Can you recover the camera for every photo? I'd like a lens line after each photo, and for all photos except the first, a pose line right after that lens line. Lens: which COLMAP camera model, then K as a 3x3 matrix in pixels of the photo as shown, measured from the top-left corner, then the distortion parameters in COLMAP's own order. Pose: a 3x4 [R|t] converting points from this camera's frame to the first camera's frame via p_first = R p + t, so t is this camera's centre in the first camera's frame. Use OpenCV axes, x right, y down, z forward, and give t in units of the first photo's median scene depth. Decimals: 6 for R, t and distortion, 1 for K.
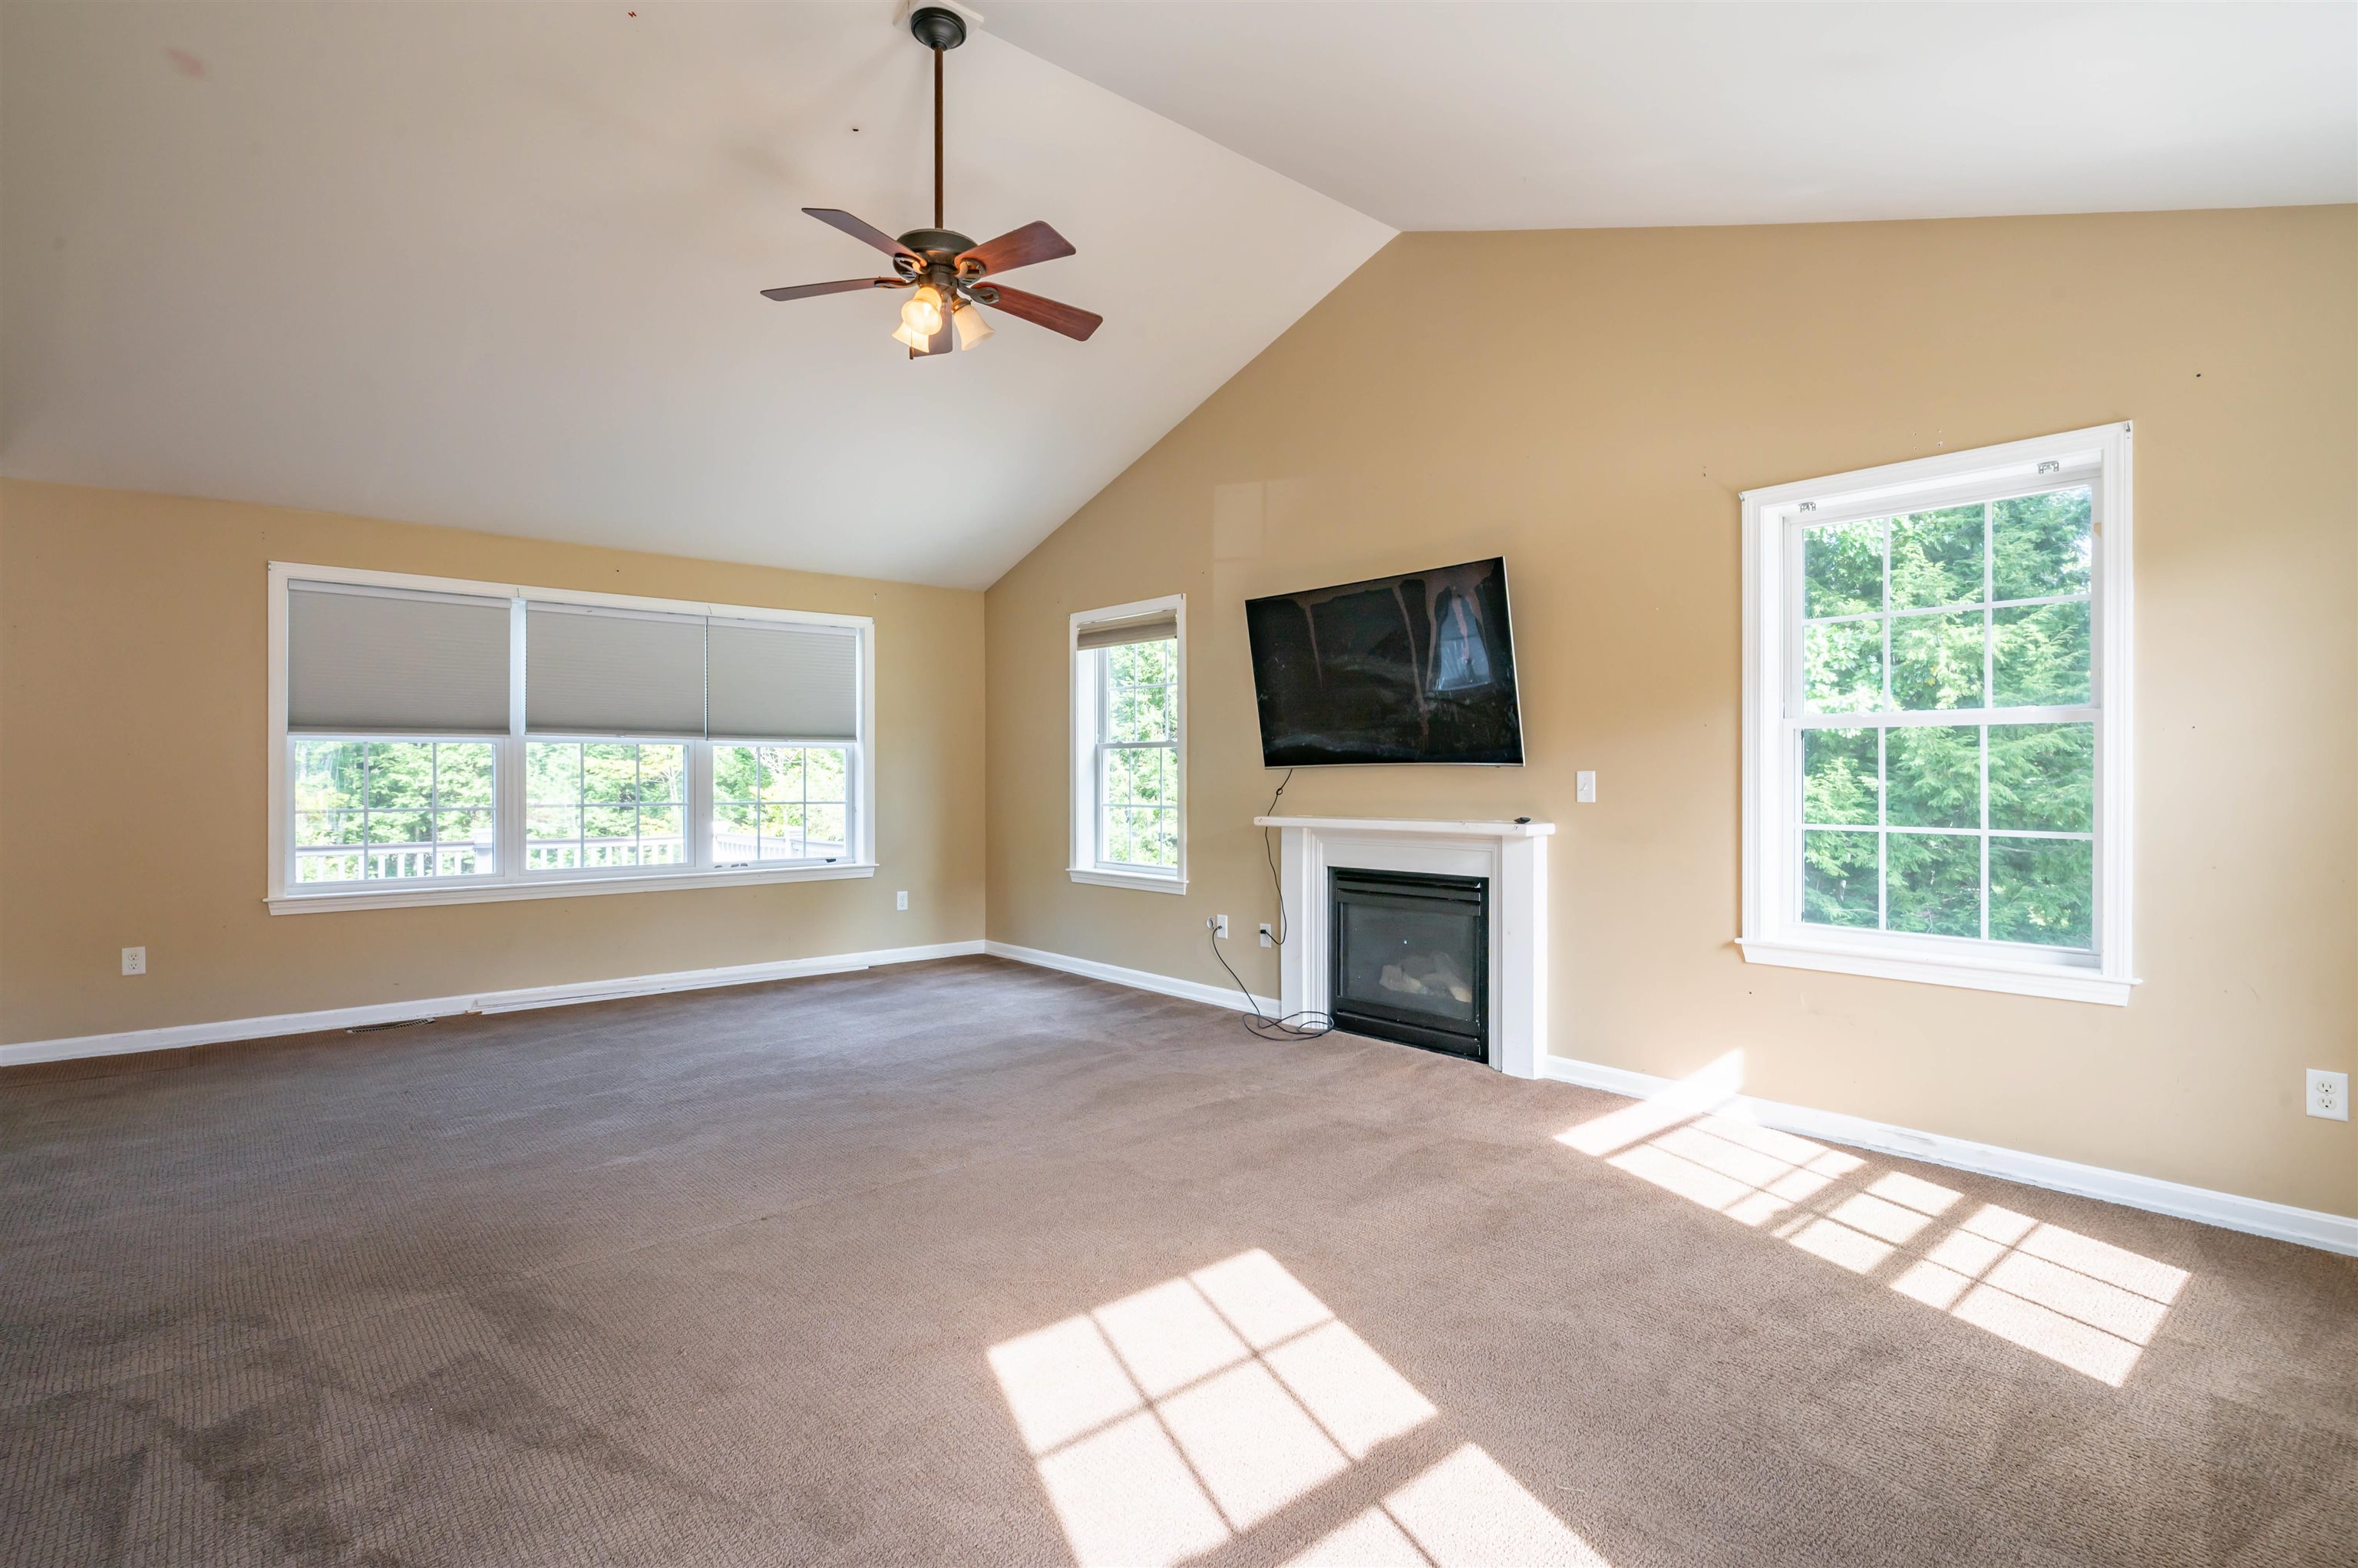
lens RADIAL K [[1155.0, 0, 1165.9], [0, 1155.0, 774.3], [0, 0, 1]] dist [0.006933, 0.000491]
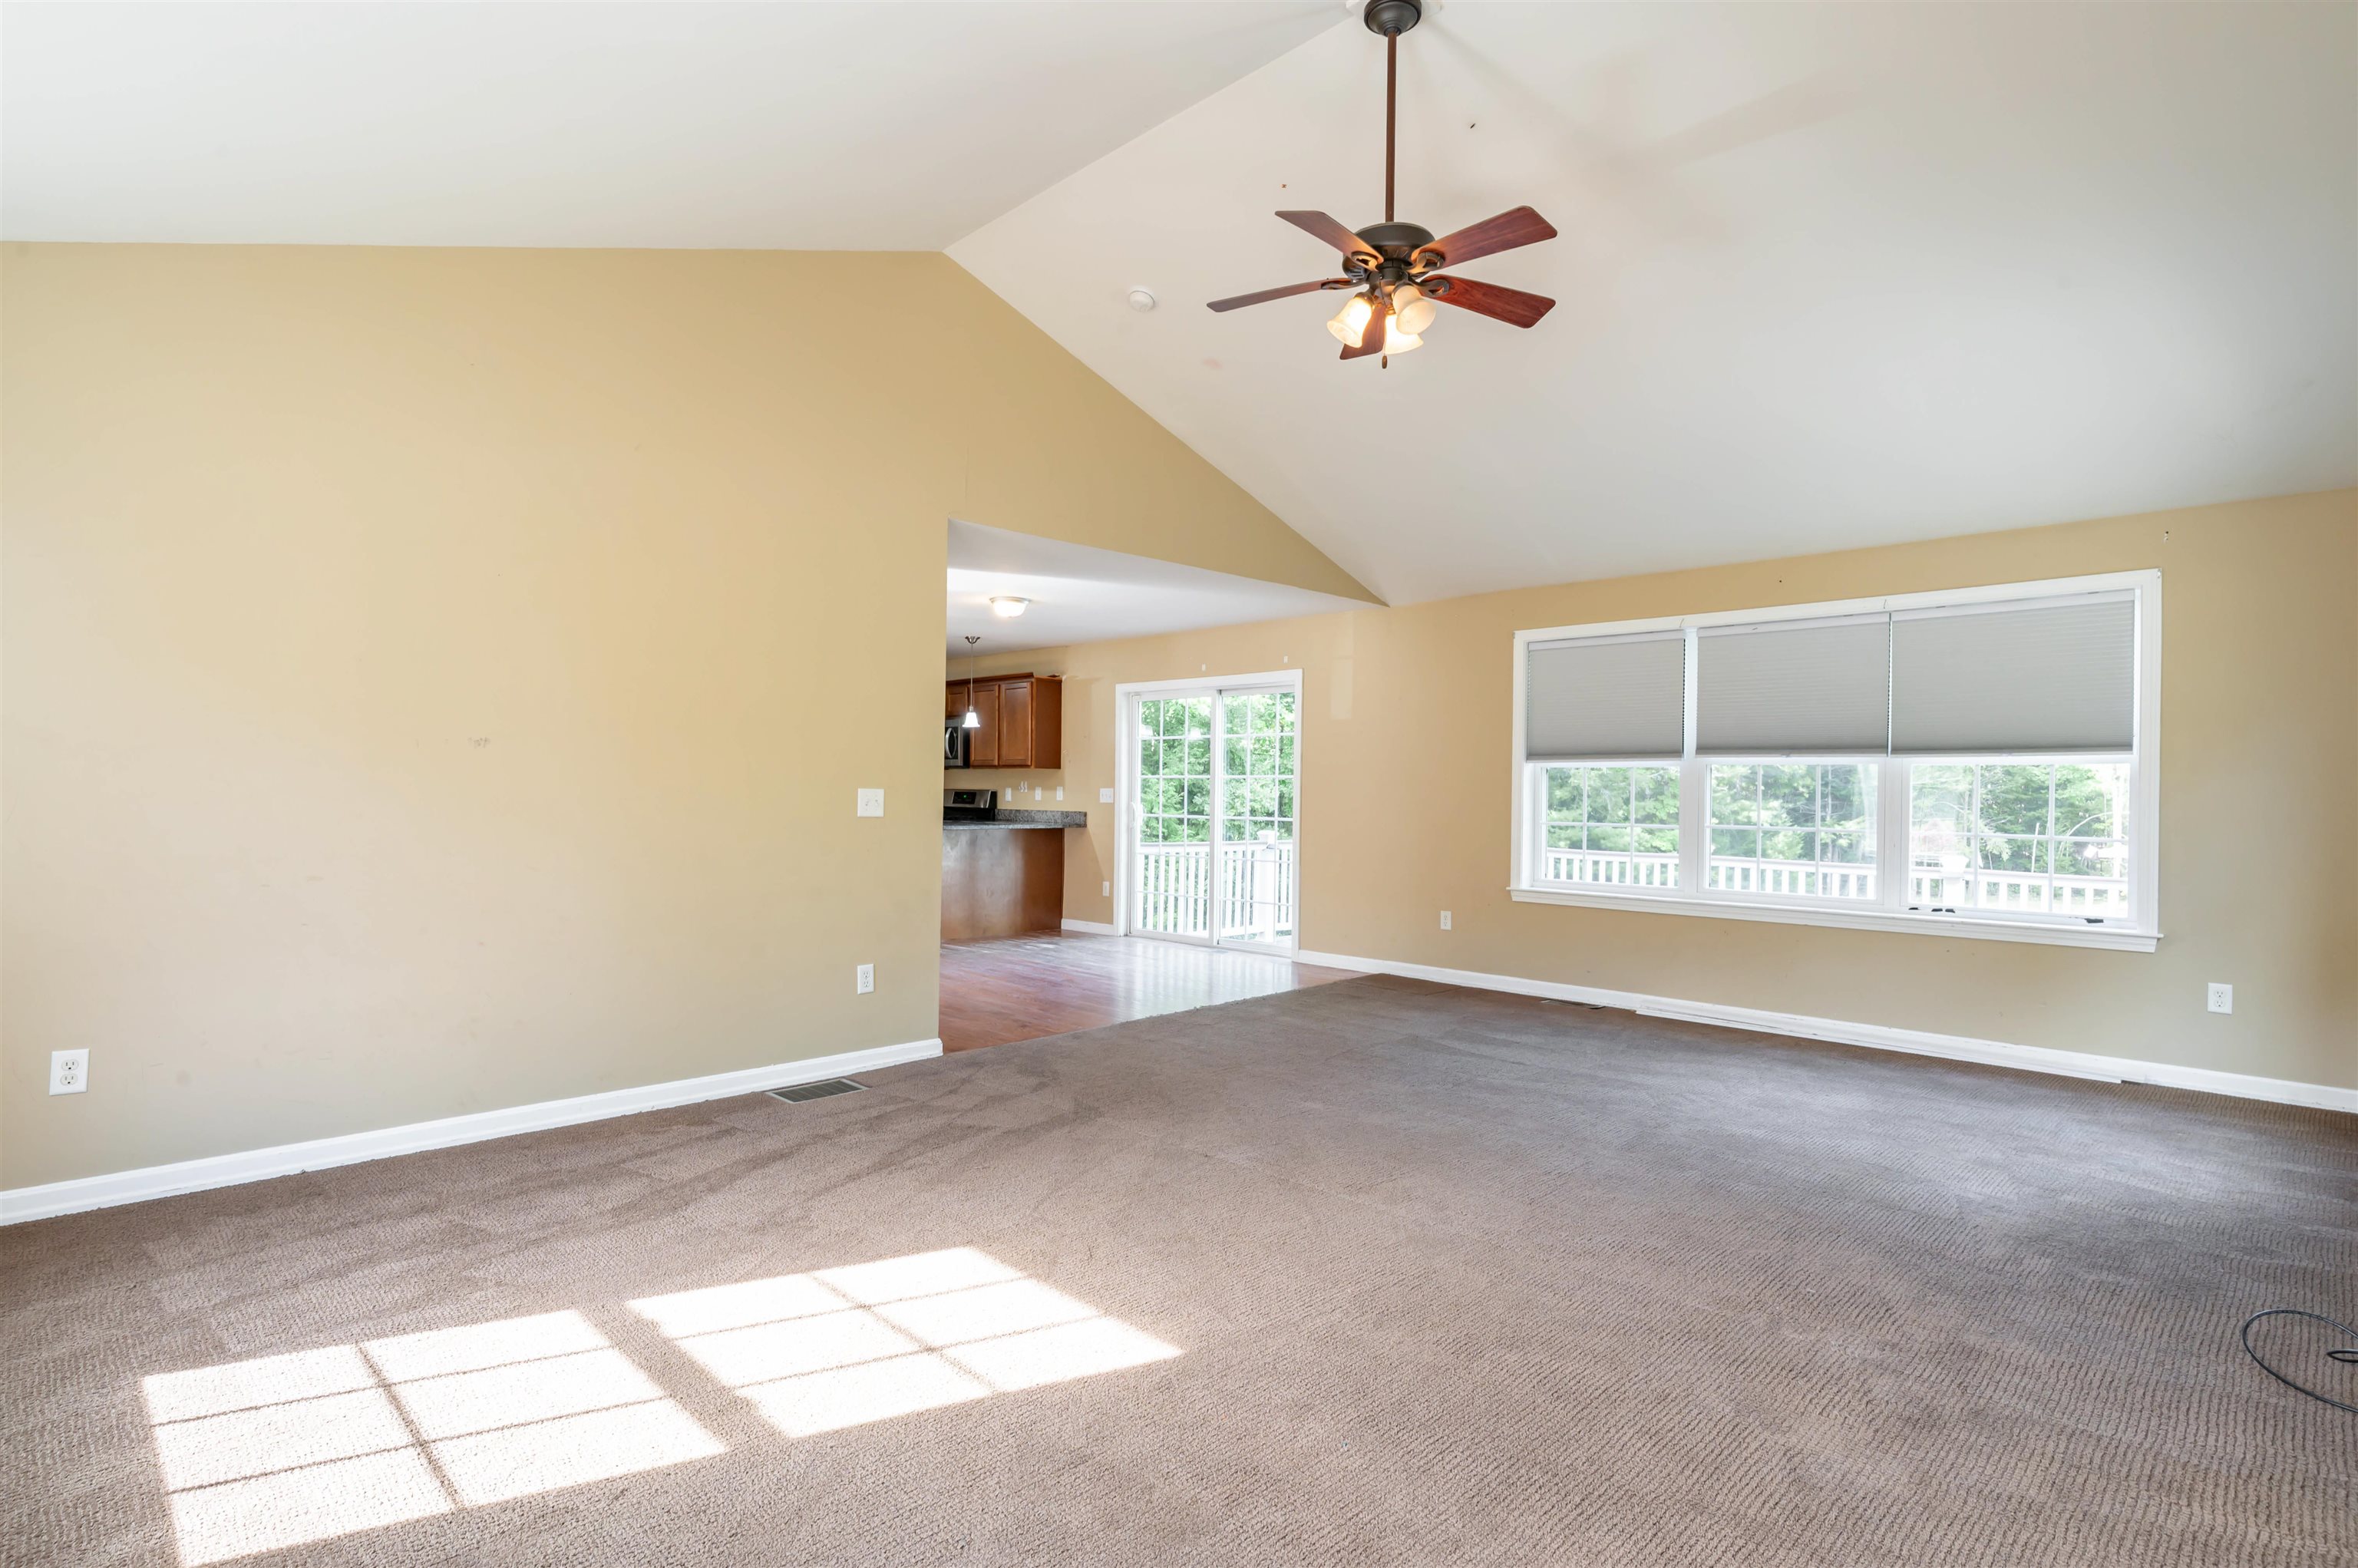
lens RADIAL K [[1166.7, 0, 1186.5], [0, 1166.7, 780.1], [0, 0, 1]] dist [0.002208, 0.000561]
pose [[0.100511, -0.007986, -0.994904, 0.457362], [-0.014684, 0.999847, -0.009509, 0.003273], [0.994828, 0.015565, 0.100378, 0.451059]]
